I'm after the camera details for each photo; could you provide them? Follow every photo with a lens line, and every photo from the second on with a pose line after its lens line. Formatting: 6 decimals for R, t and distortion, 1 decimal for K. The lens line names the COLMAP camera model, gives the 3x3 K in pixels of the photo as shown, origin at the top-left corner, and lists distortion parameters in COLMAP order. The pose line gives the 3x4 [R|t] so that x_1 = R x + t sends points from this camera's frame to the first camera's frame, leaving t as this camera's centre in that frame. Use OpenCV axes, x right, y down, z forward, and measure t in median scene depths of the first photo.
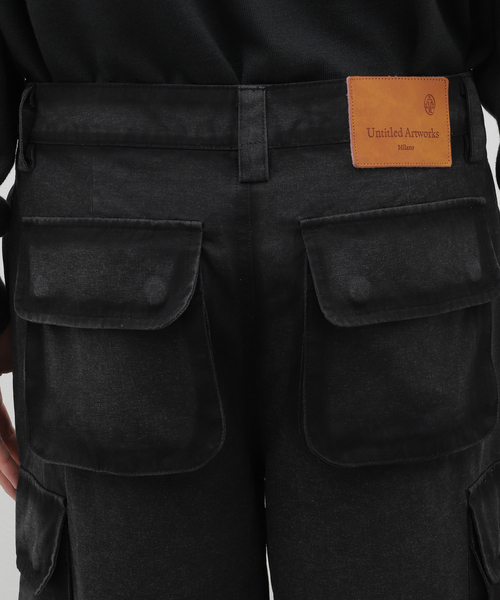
lens RADIAL K [[1691.5, 0, 250.0], [0, 1691.5, 300.0], [0, 0, 1]] dist [-0.066289, -0.701931]
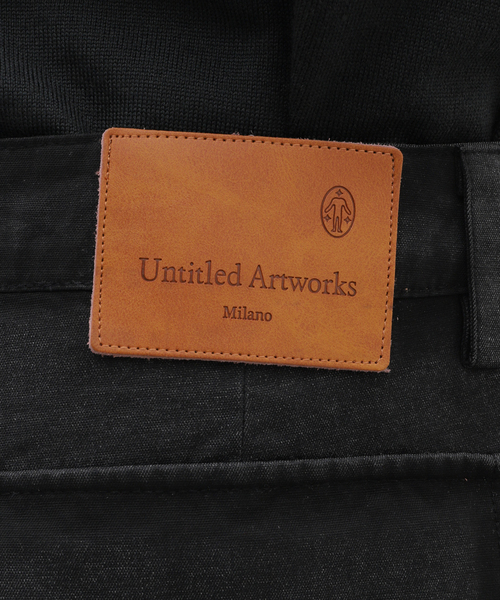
lens RADIAL K [[1691.5, 0, 250.0], [0, 1691.5, 300.0], [0, 0, 1]] dist [-0.066289, -0.701931]
pose [[0.933387, 0.058517, -0.354068, 0.233459], [-0.098776, 0.990399, -0.096707, -0.055885], [0.345010, 0.125239, 0.930206, 0.638646]]
